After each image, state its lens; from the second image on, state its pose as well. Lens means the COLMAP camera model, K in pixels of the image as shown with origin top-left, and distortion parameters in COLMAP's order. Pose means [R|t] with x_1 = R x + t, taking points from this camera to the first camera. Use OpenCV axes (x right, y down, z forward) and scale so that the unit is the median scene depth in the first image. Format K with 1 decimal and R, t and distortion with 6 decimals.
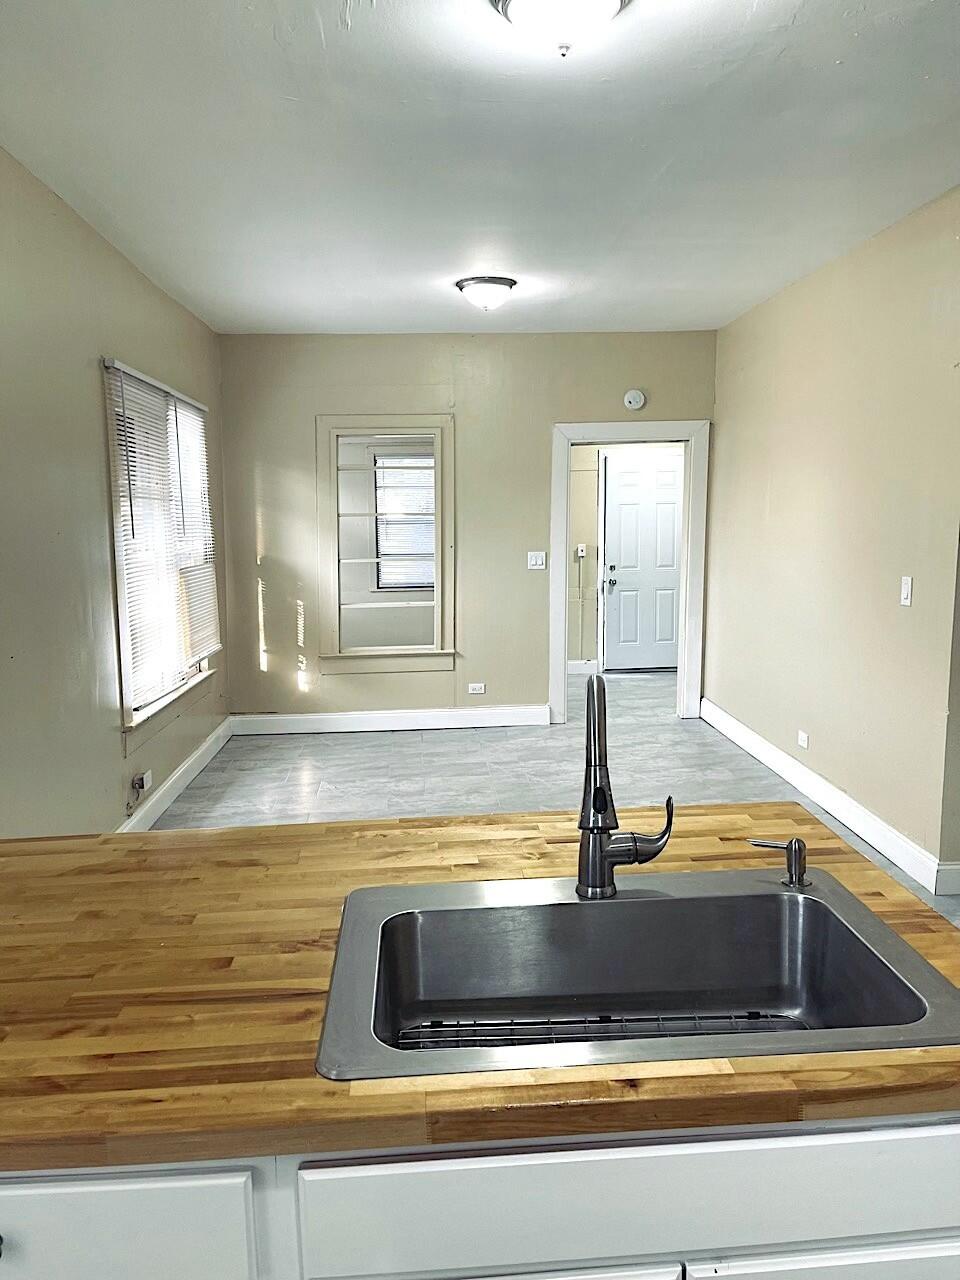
lens RADIAL K [[968.8, 0, 485.4], [0, 968.8, 641.6], [0, 0, 1]] dist [0.067058, -0.086517]
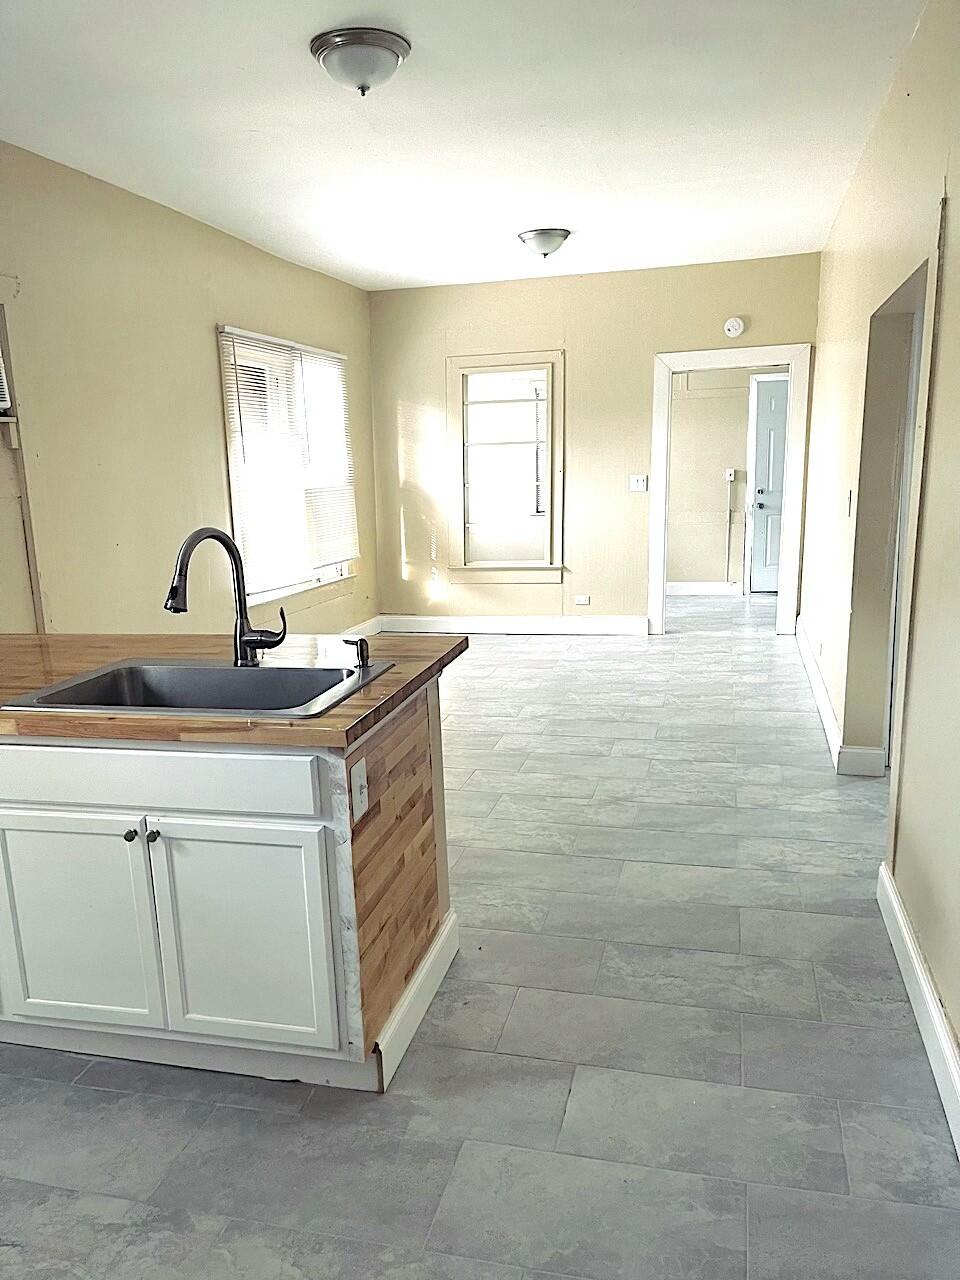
lens RADIAL K [[968.8, 0, 484.7], [0, 968.8, 644.7], [0, 0, 1]] dist [0.067058, -0.086517]
pose [[0.950910, 0.044481, -0.306255, 0.242486], [-0.023381, 0.997114, 0.072227, 0.023334], [0.308584, -0.061521, 0.949206, -0.105417]]
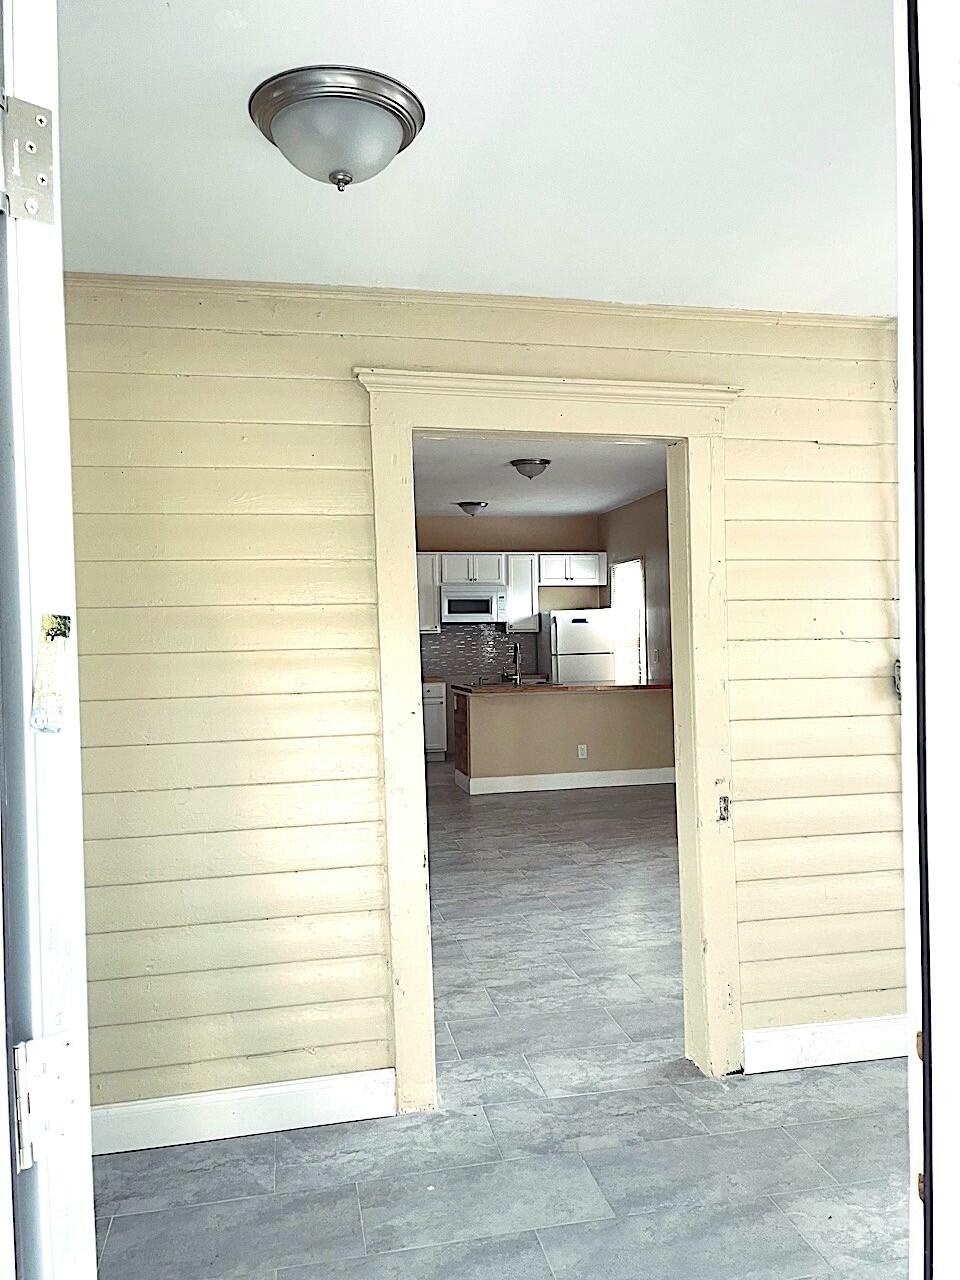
lens RADIAL K [[968.8, 0, 484.0], [0, 968.8, 645.3], [0, 0, 1]] dist [0.067058, -0.086517]
pose [[-0.990101, 0.033695, -0.136252, 0.248229], [0.013007, 0.988606, 0.149963, -0.185668], [0.139753, 0.146706, -0.979258, 1.500627]]
